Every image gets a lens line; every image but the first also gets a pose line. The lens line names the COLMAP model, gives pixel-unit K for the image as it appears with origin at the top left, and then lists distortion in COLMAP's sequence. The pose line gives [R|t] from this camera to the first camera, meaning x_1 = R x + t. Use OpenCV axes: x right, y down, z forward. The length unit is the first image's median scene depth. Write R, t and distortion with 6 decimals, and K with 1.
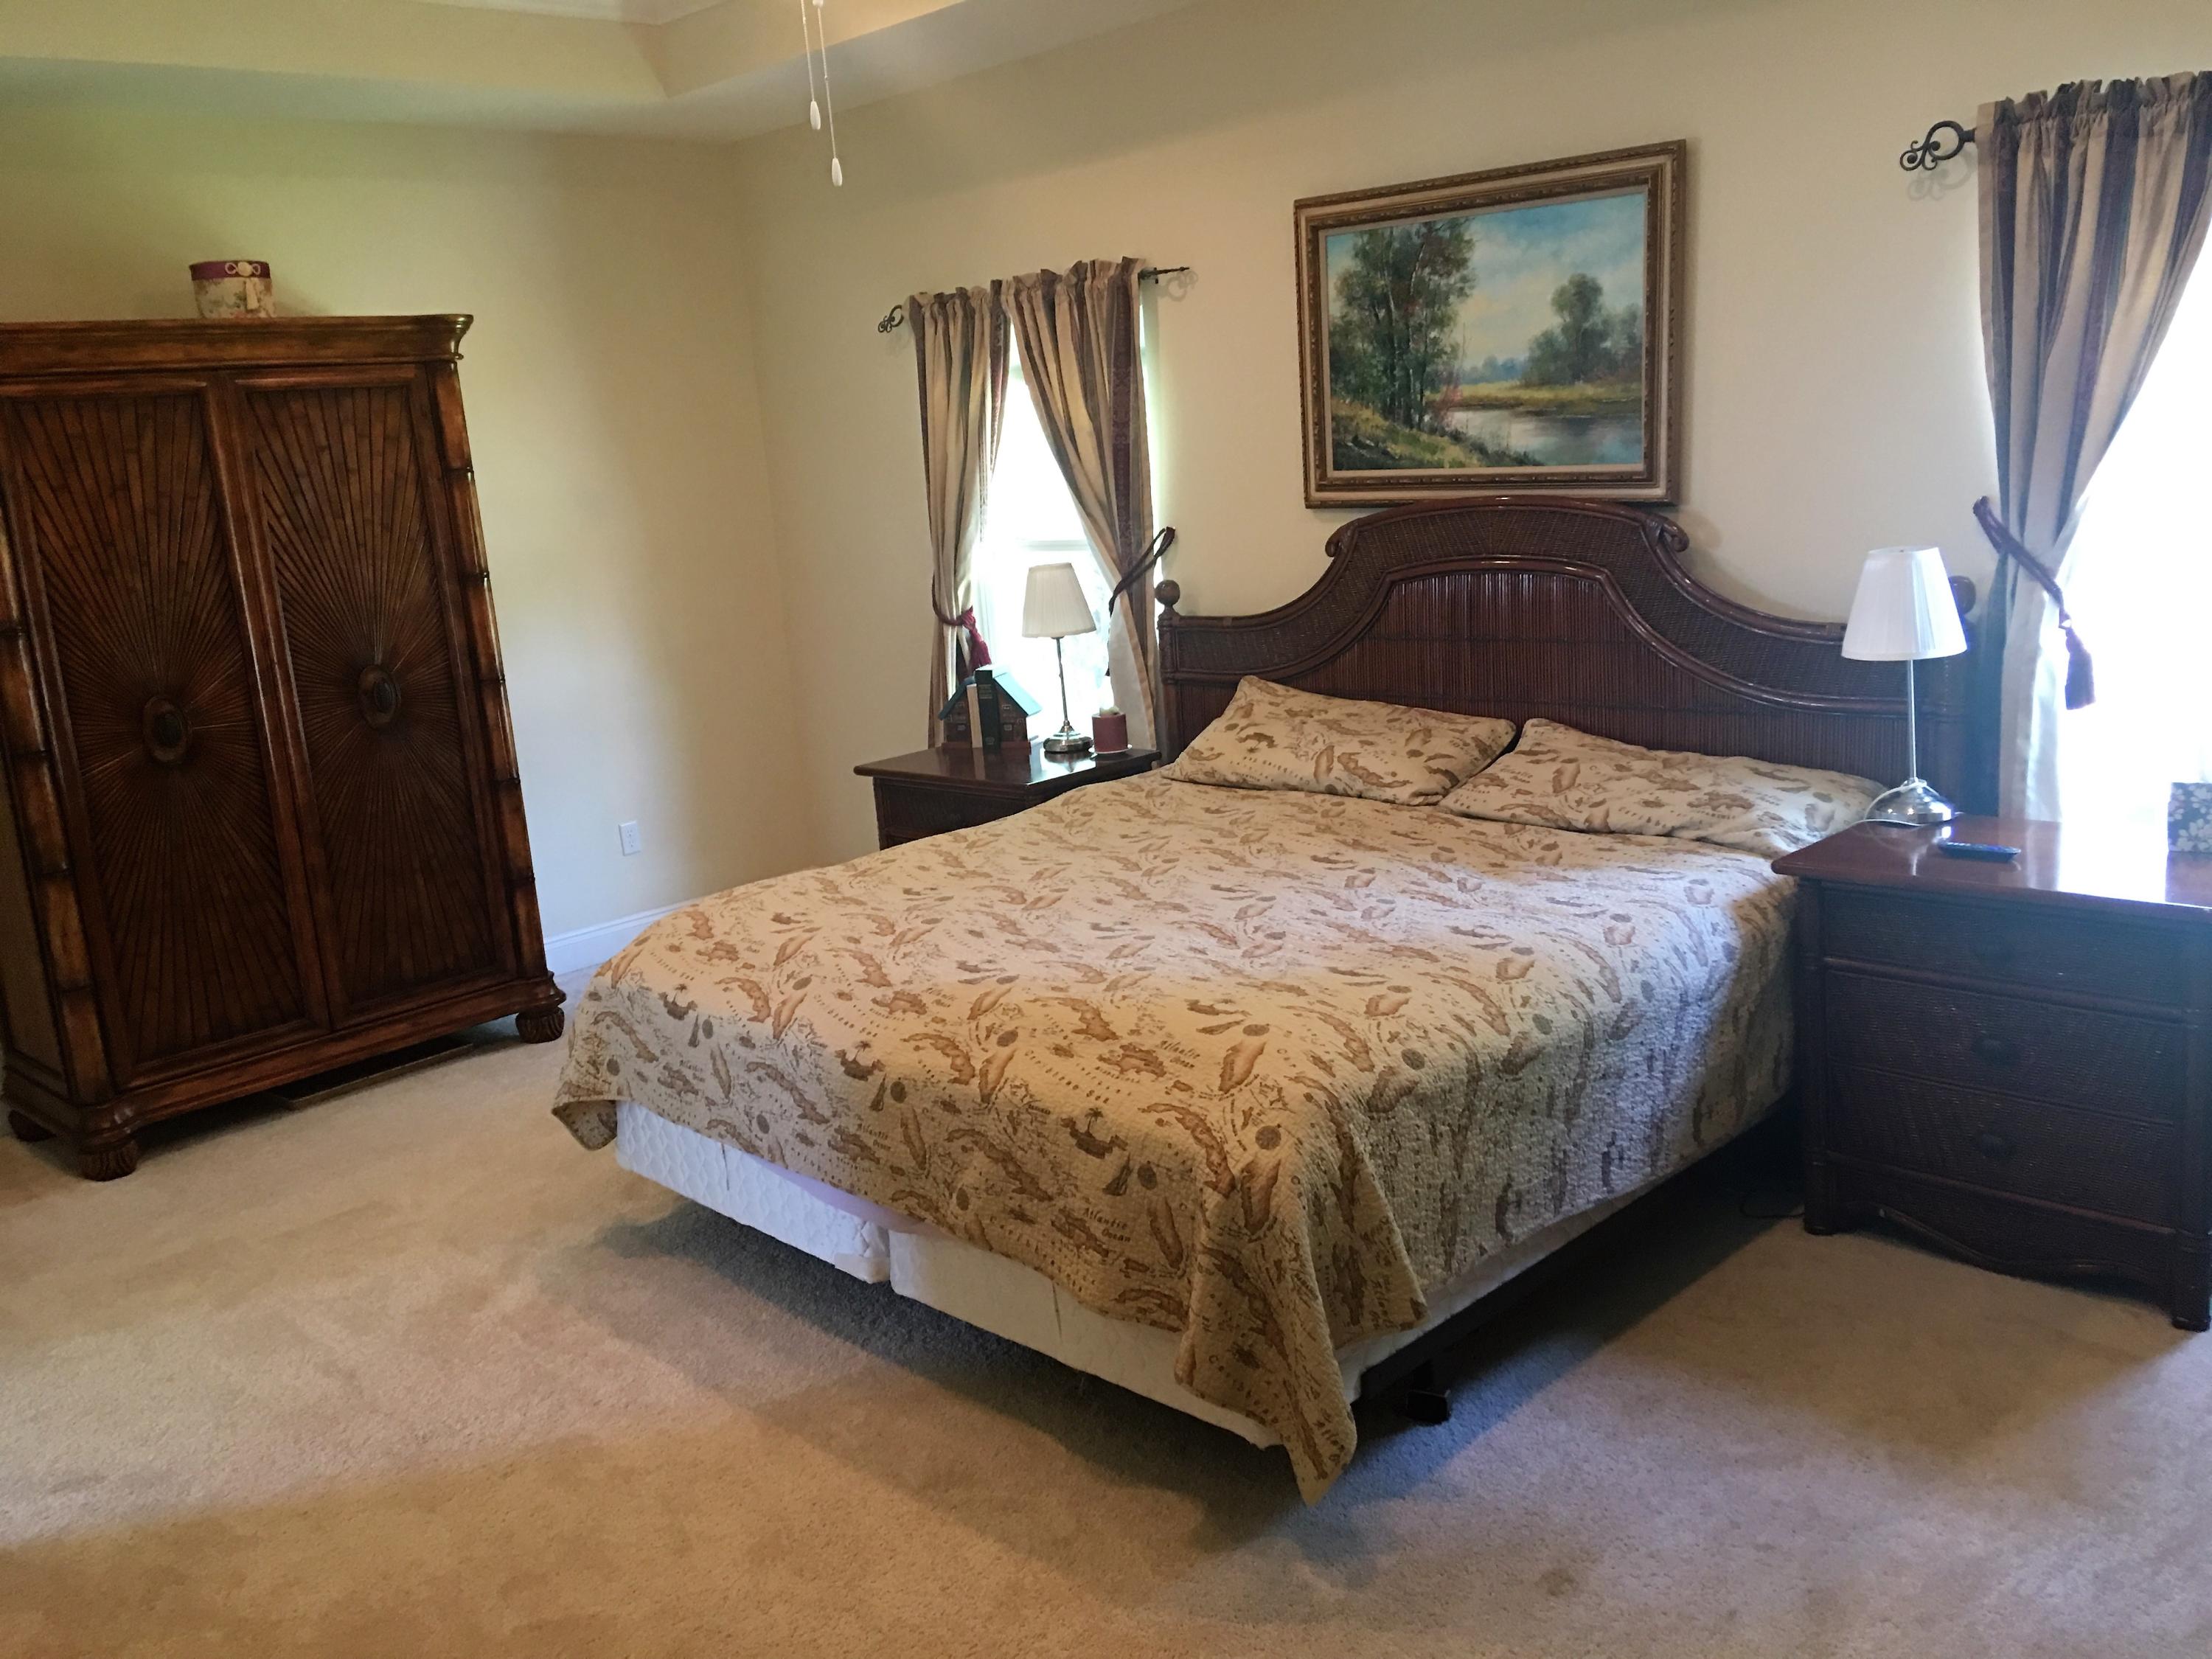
lens RADIAL K [[1849.3, 0, 1099.8], [0, 1849.3, 810.6], [0, 0, 1]] dist [0.131691, -0.201854]
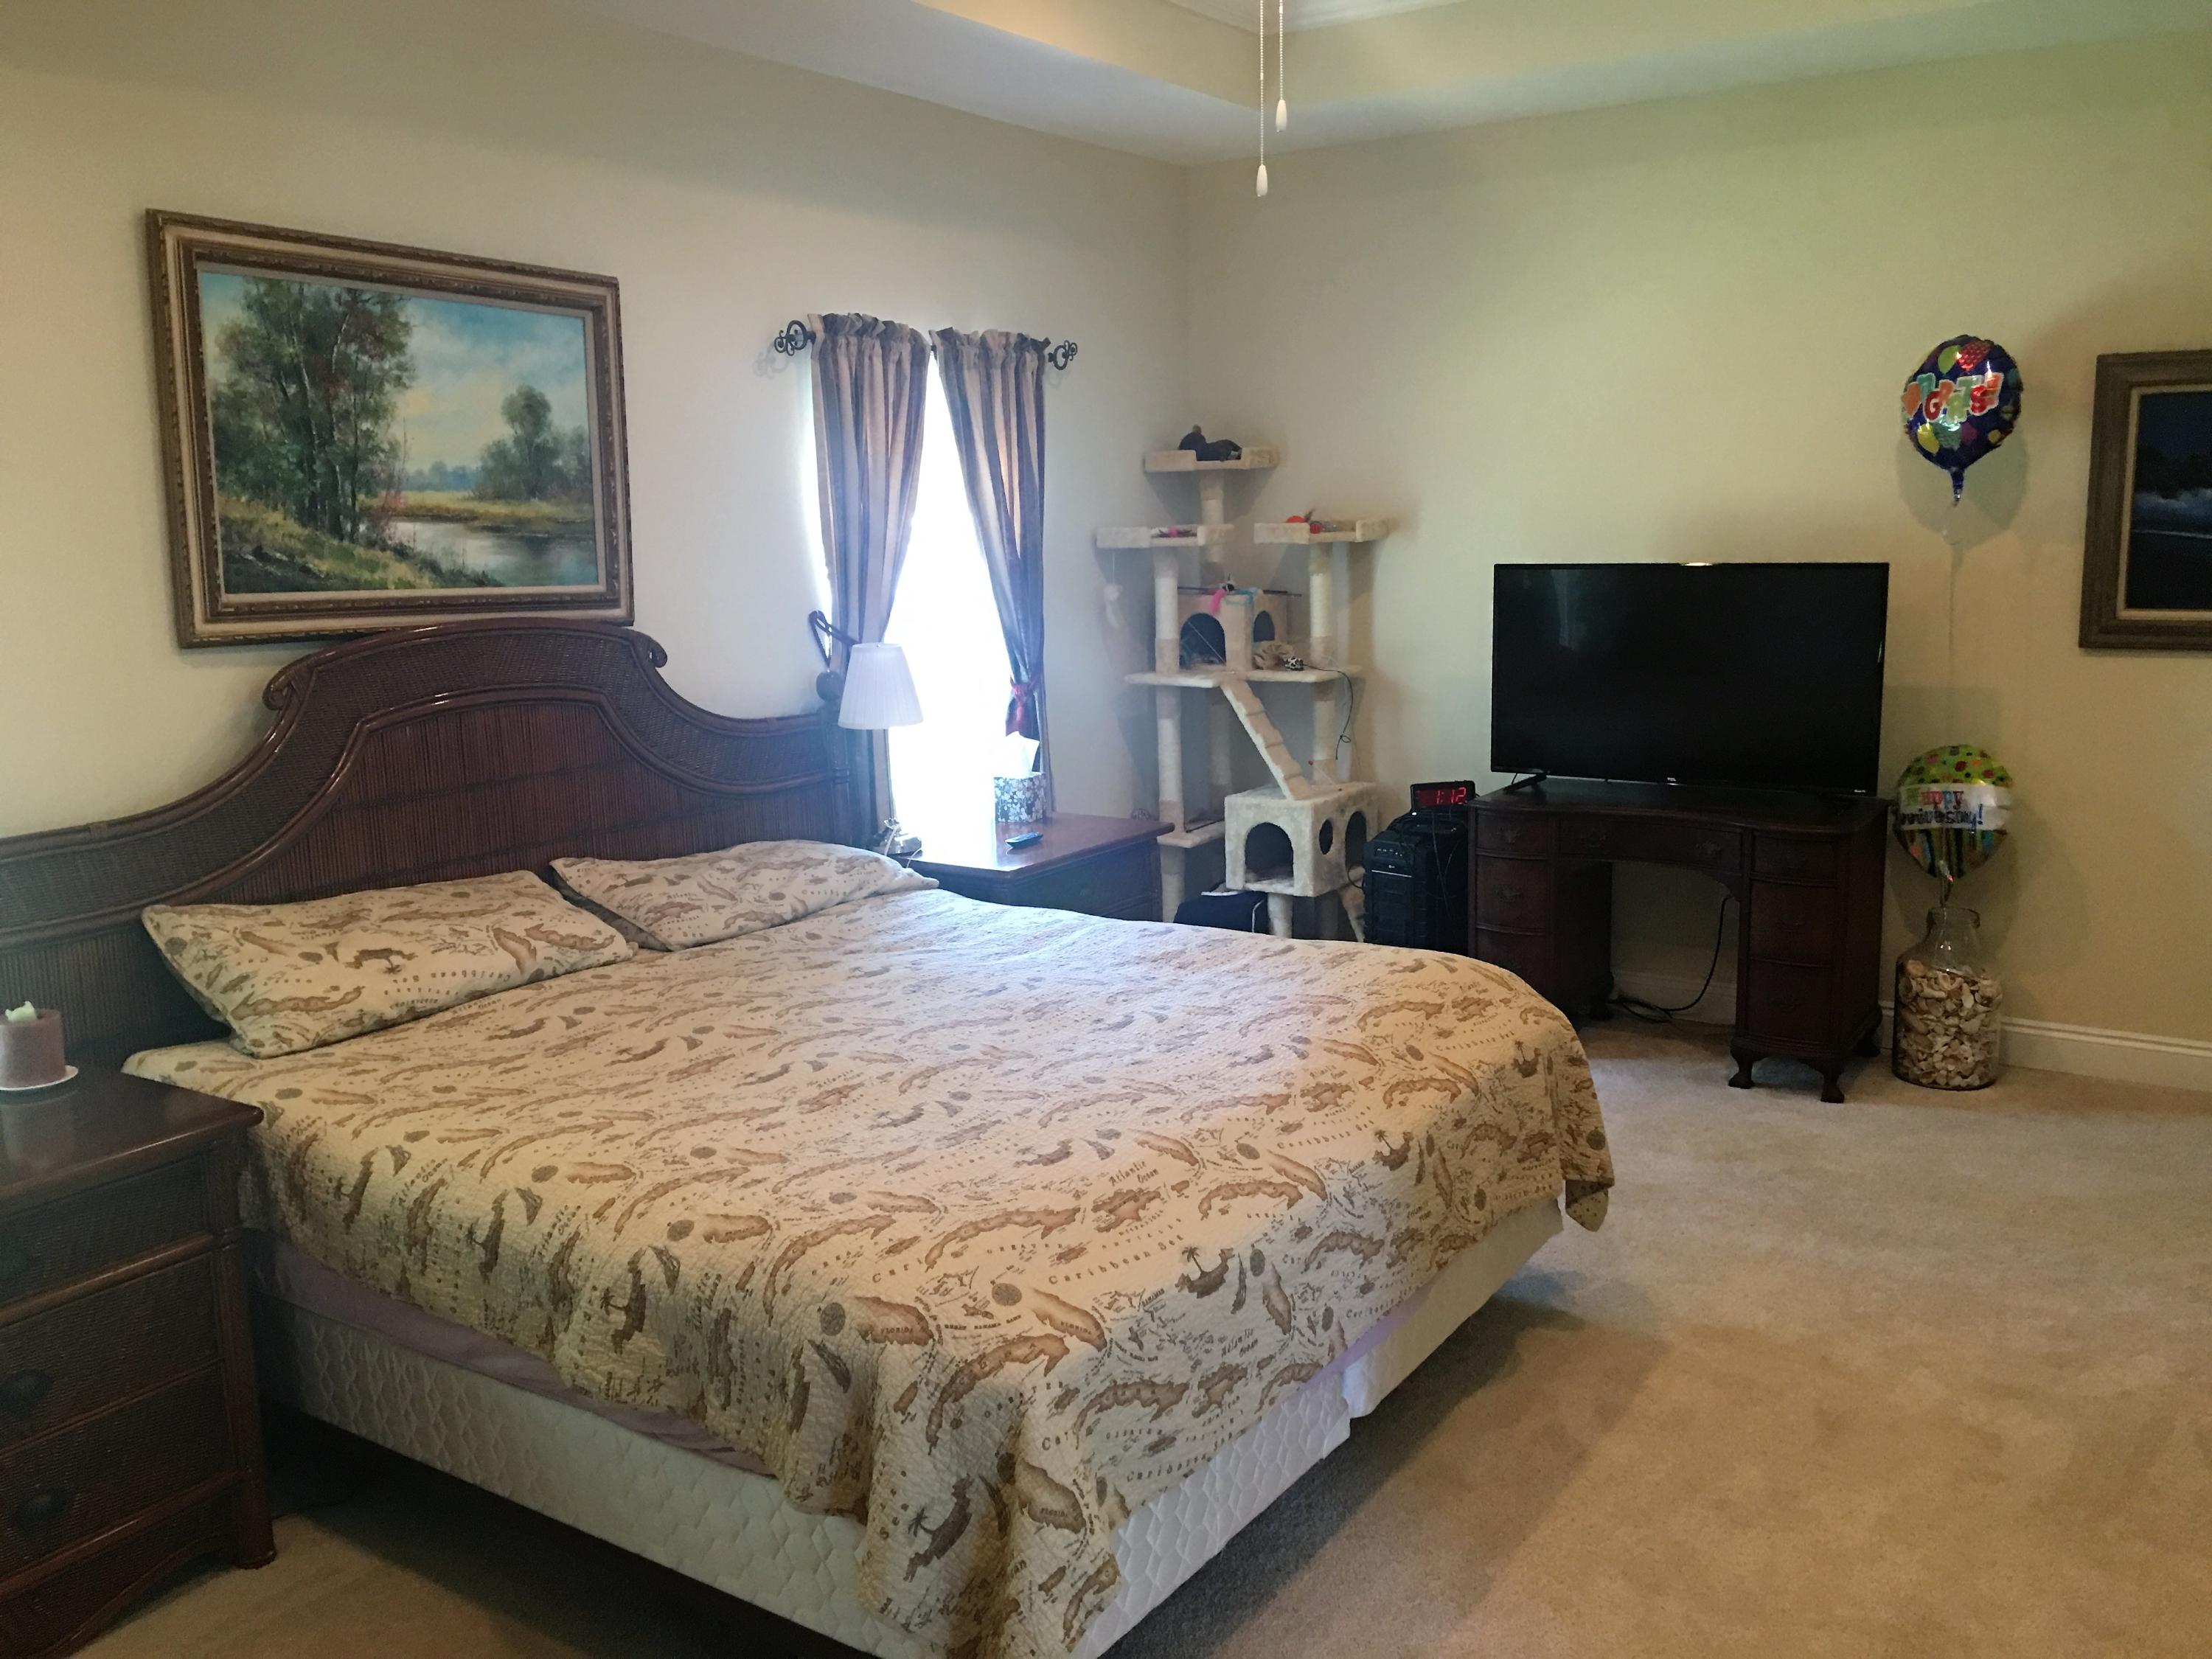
lens RADIAL K [[1849.3, 0, 1099.8], [0, 1849.3, 810.6], [0, 0, 1]] dist [0.131691, -0.201854]
pose [[-0.190077, -0.081127, 0.978411, -0.700045], [0.233015, 0.964376, 0.125231, -0.123923], [-0.953716, 0.251789, -0.164402, 0.883830]]
